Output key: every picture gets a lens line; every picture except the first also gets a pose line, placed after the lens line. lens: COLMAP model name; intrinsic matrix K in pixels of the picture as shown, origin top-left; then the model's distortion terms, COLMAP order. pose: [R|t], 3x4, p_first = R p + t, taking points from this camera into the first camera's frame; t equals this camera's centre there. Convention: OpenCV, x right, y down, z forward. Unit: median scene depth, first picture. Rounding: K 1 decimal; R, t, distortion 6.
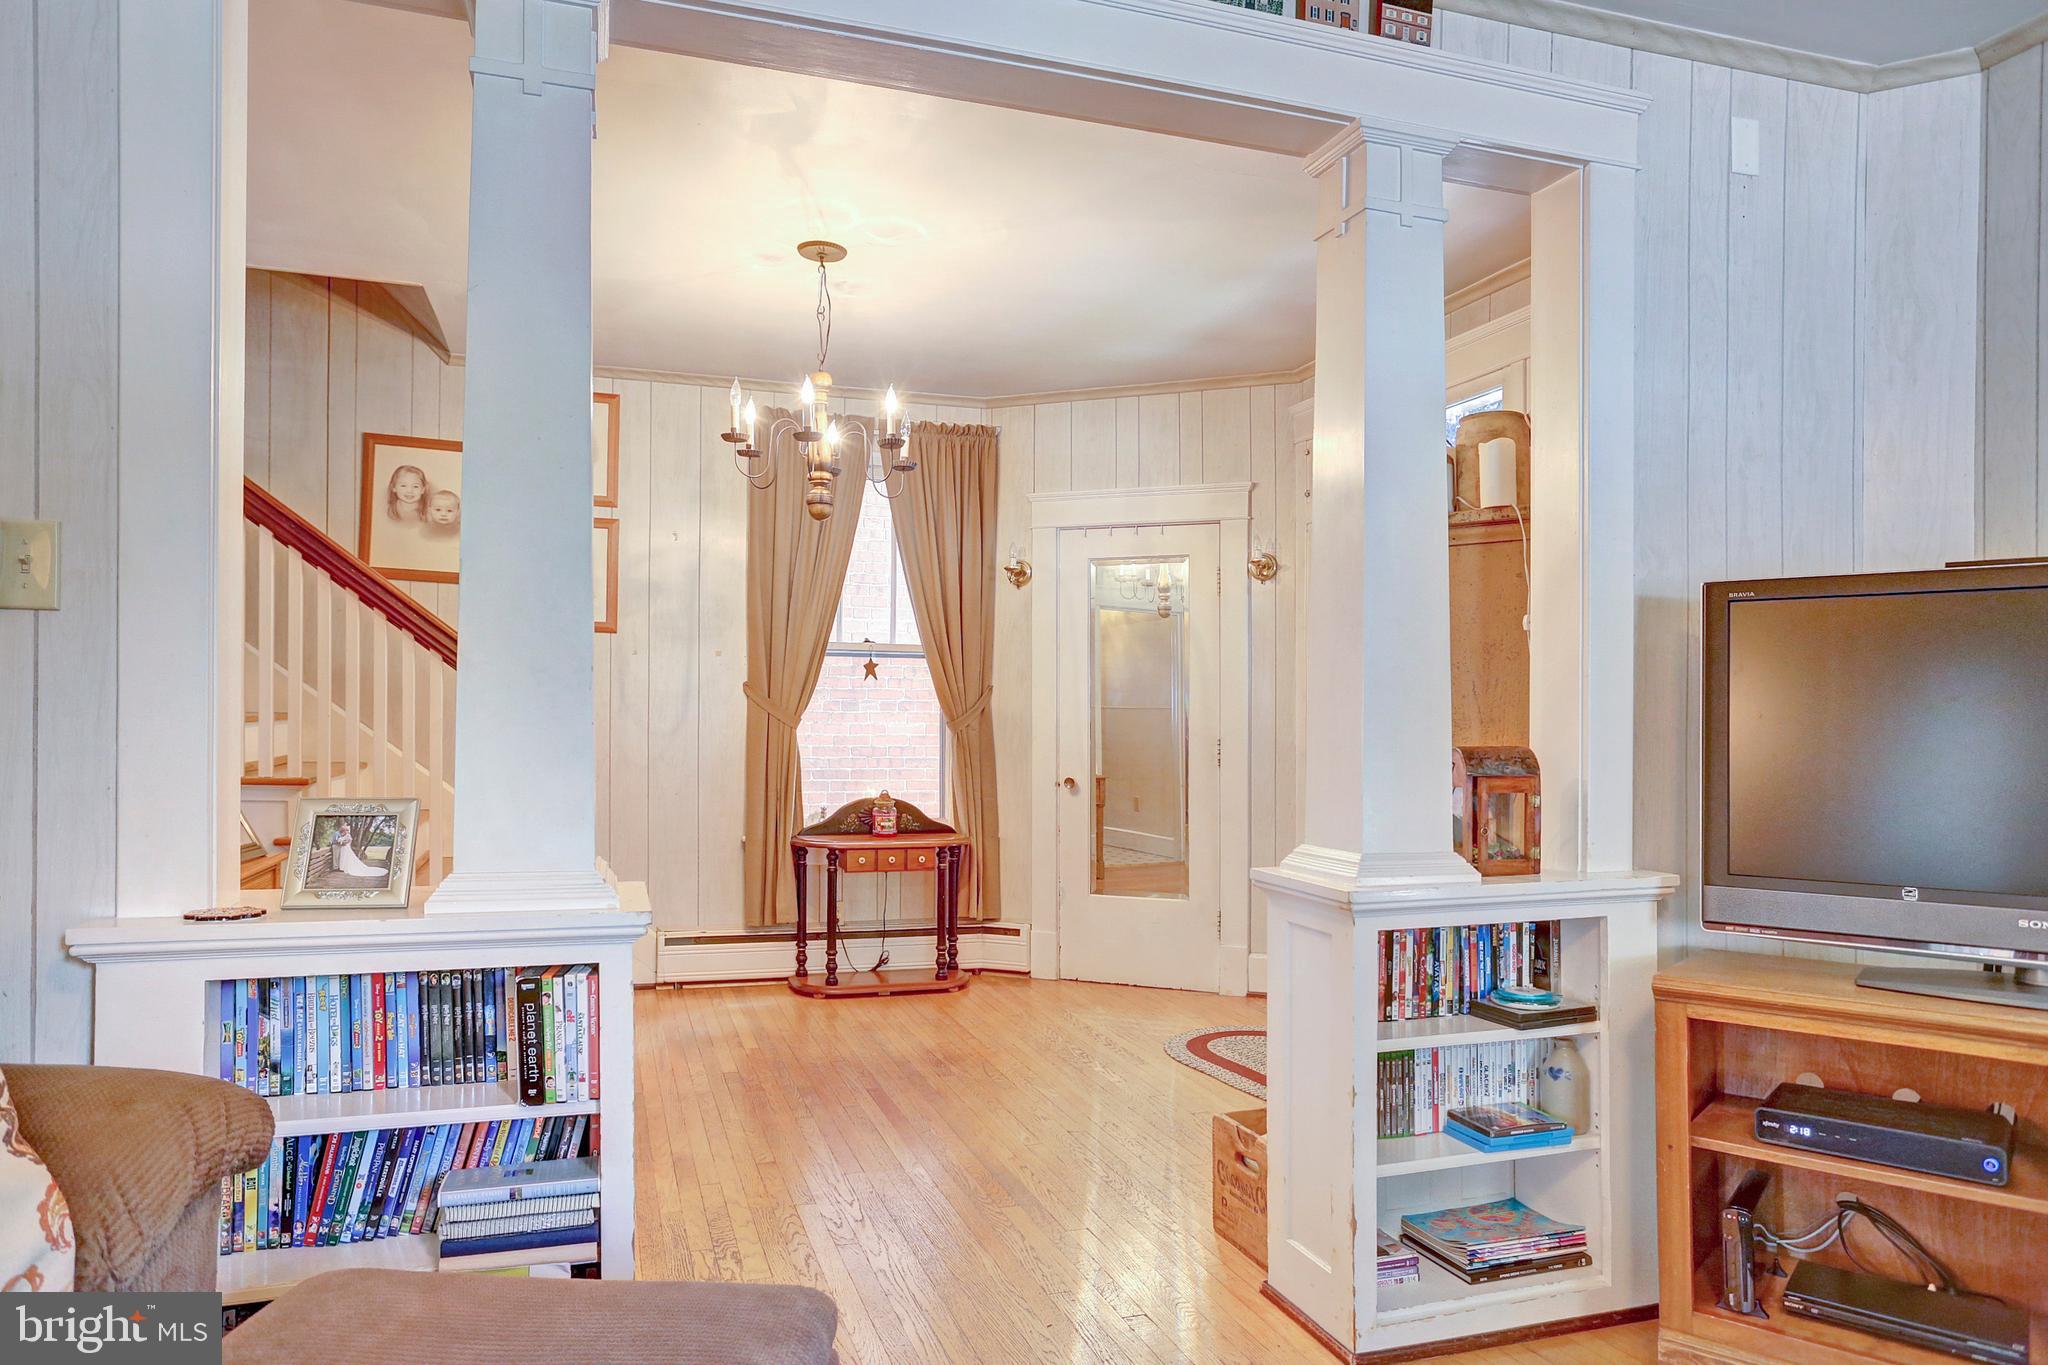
lens RADIAL K [[1291.7, 0, 1011.0], [0, 1291.7, 696.7], [0, 0, 1]] dist [-0.067047, 0.054117]
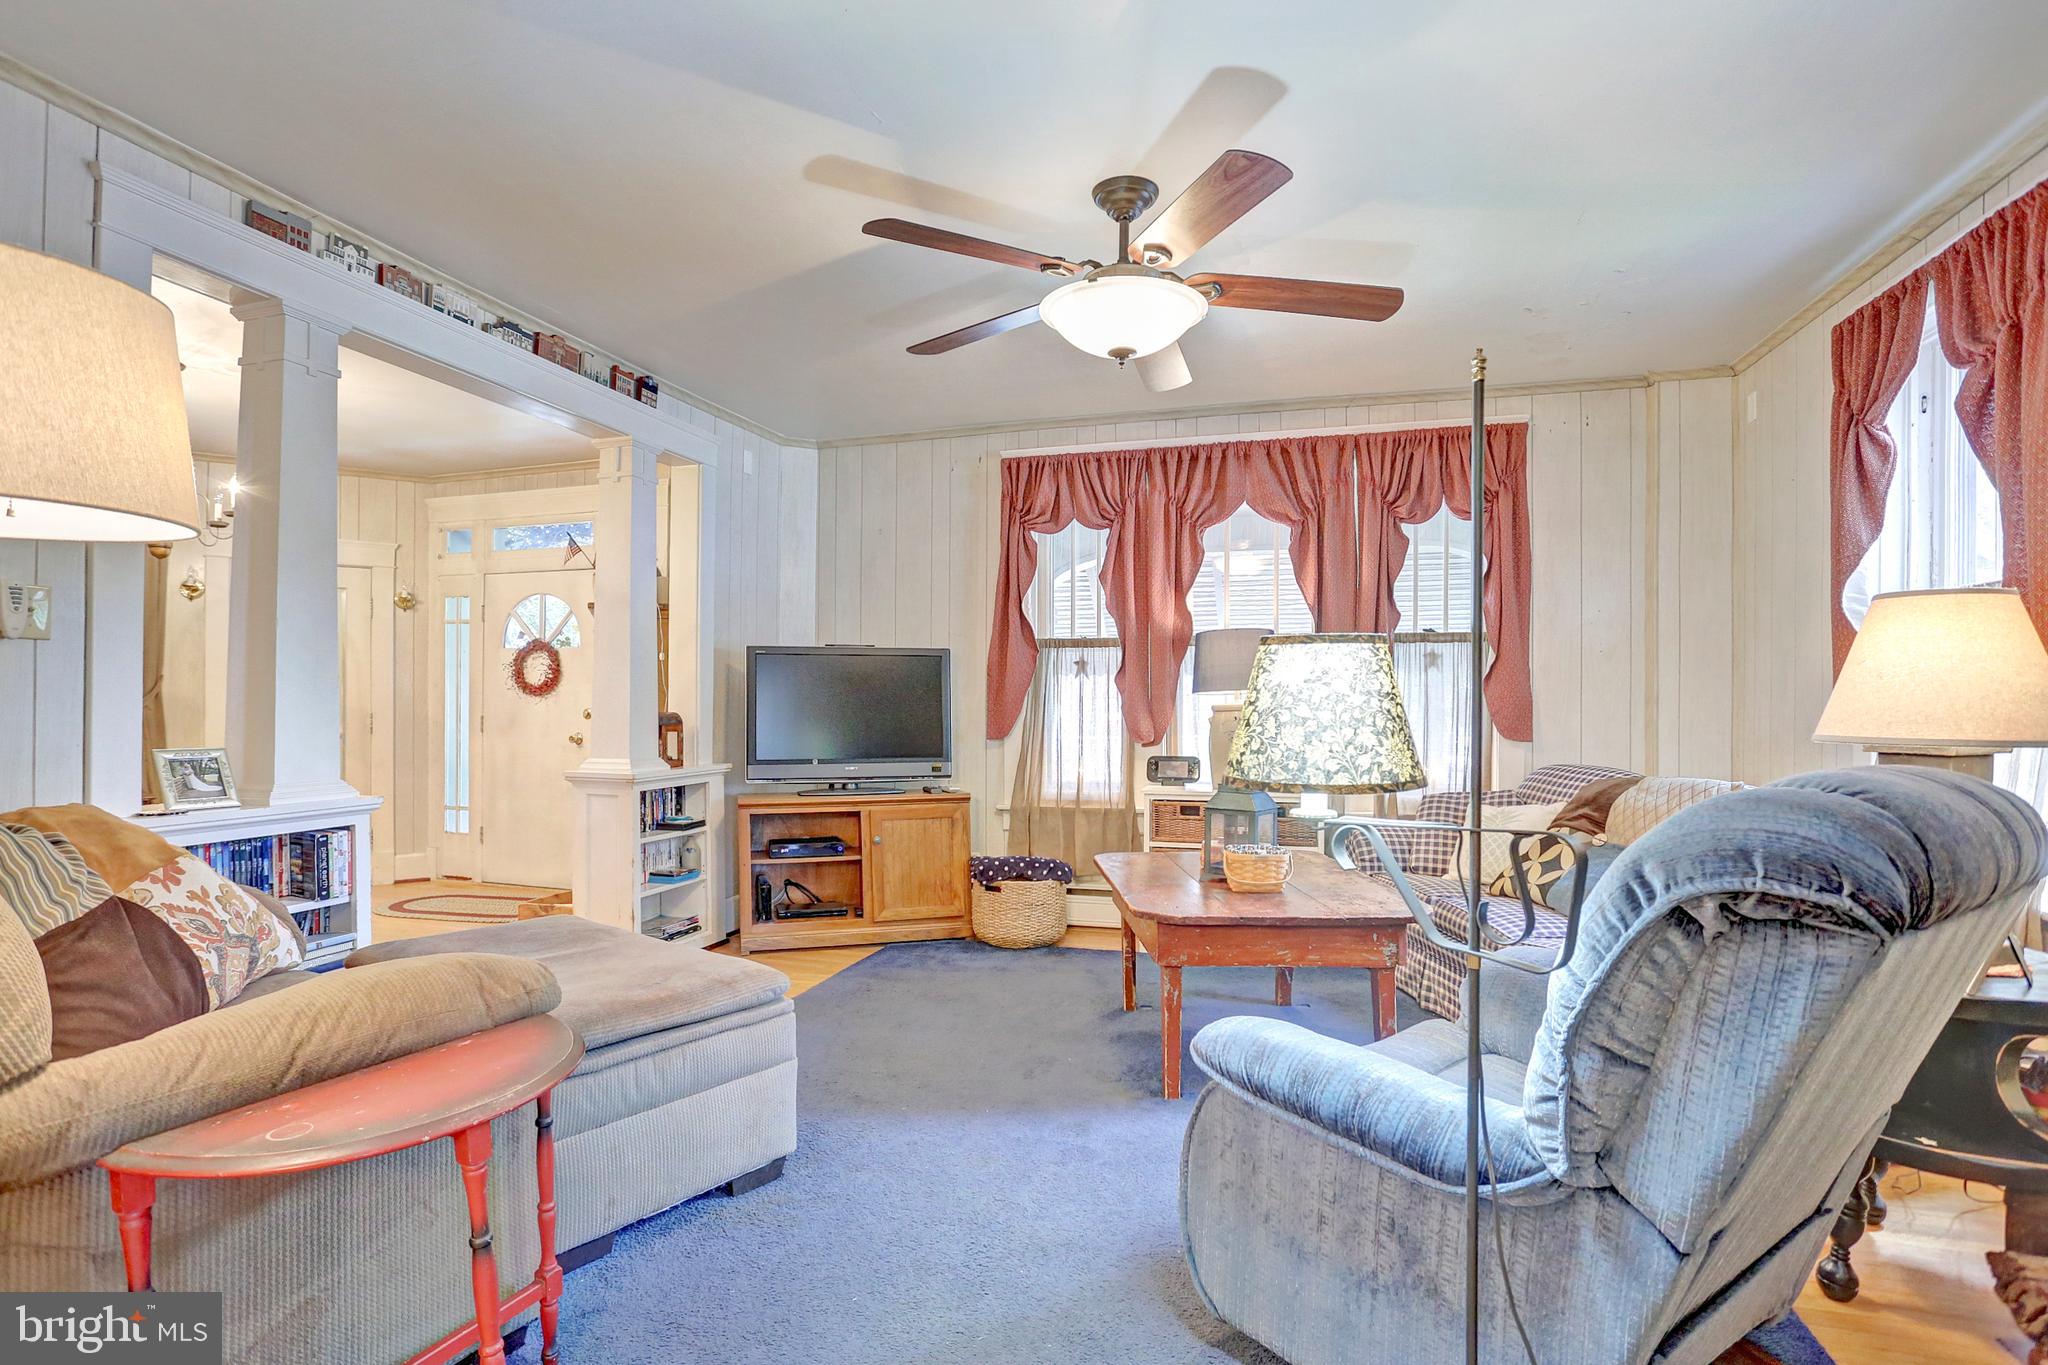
lens RADIAL K [[997.4, 0, 1017.2], [0, 997.4, 690.9], [0, 0, 1]] dist [-0.065471, 0.028304]
pose [[0.561248, 0.003205, 0.827642, -0.670270], [-0.011273, 0.999929, 0.003772, -0.012331], [-0.827571, -0.011447, 0.561244, -0.473663]]
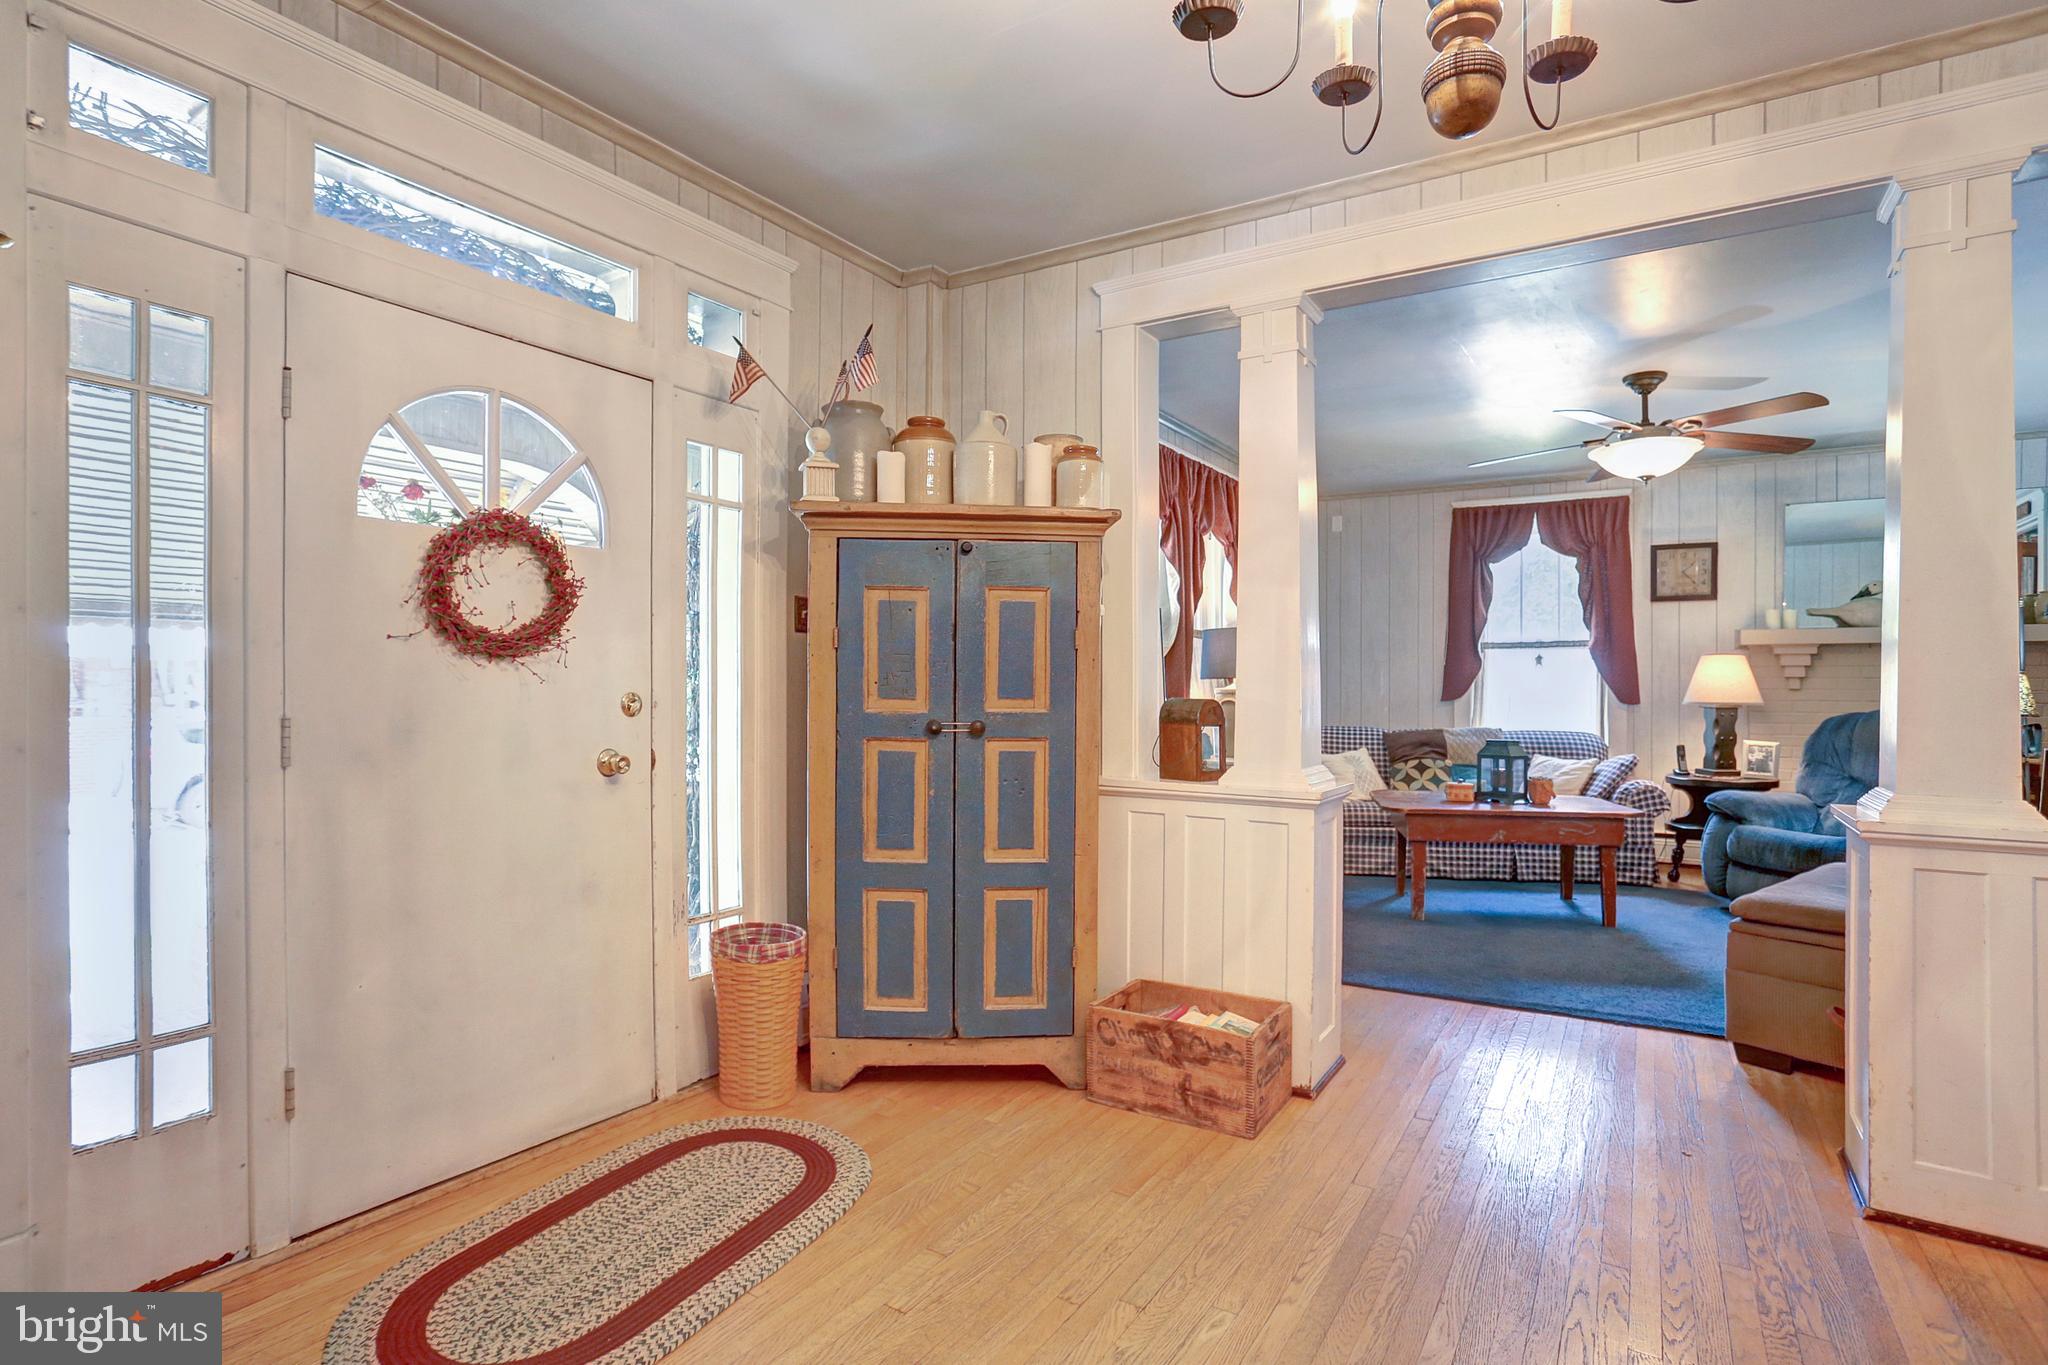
lens RADIAL K [[992.5, 0, 1025.1], [0, 992.5, 697.5], [0, 0, 1]] dist [-0.055357, 0.015640]
pose [[-0.633883, -0.011972, 0.773336, -0.384111], [-0.019744, 0.999805, -0.000707, 0.039982], [-0.773177, -0.015717, -0.633996, 1.747957]]
